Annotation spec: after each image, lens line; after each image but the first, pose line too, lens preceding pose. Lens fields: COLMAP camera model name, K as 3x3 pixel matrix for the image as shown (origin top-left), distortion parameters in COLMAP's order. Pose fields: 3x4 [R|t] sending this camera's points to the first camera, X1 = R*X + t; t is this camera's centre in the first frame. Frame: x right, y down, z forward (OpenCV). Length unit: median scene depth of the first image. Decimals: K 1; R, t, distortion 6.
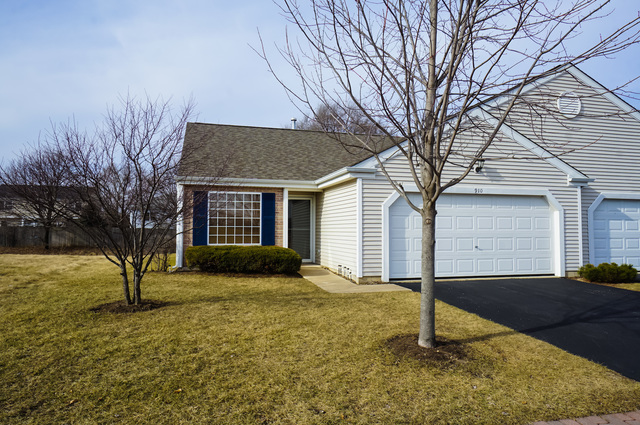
lens RADIAL K [[435.3, 0, 320.0], [0, 435.3, 212.5], [0, 0, 1]] dist [0.019970, -0.002321]
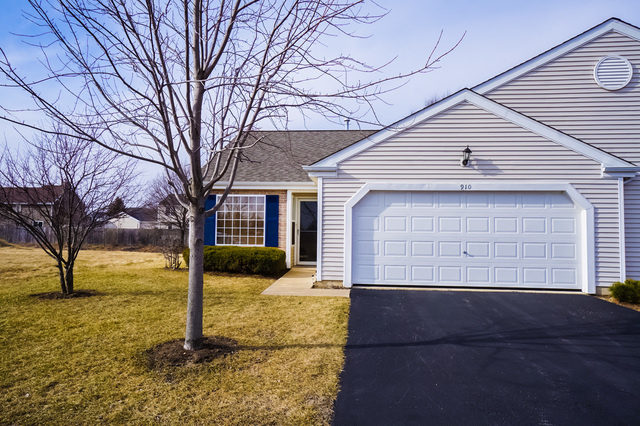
lens RADIAL K [[442.9, 0, 320.0], [0, 442.9, 213.0], [0, 0, 1]] dist [0.021647, 0.001332]
pose [[0.934883, -0.007388, -0.354879, 0.393757], [0.004408, 0.999948, -0.009206, 0.007798], [0.354929, 0.007043, 0.934867, 0.080810]]
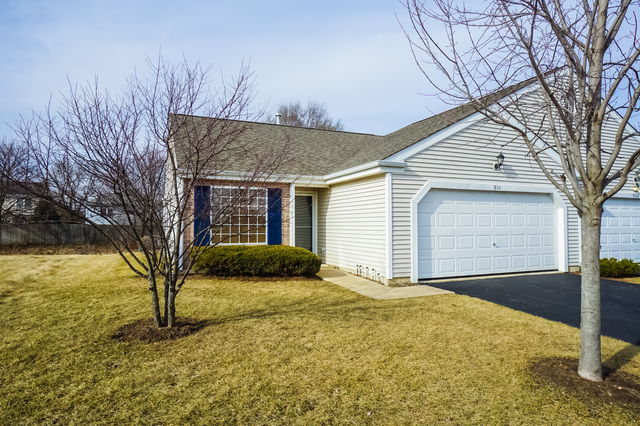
lens RADIAL K [[394.7, 0, 320.0], [0, 394.7, 213.0], [0, 0, 1]] dist [0.002571, 0.002569]
pose [[0.989747, 0.000142, 0.142832, -0.159410], [-0.001658, 0.999944, 0.010499, -0.001140], [-0.142823, -0.010628, 0.989691, 0.163766]]
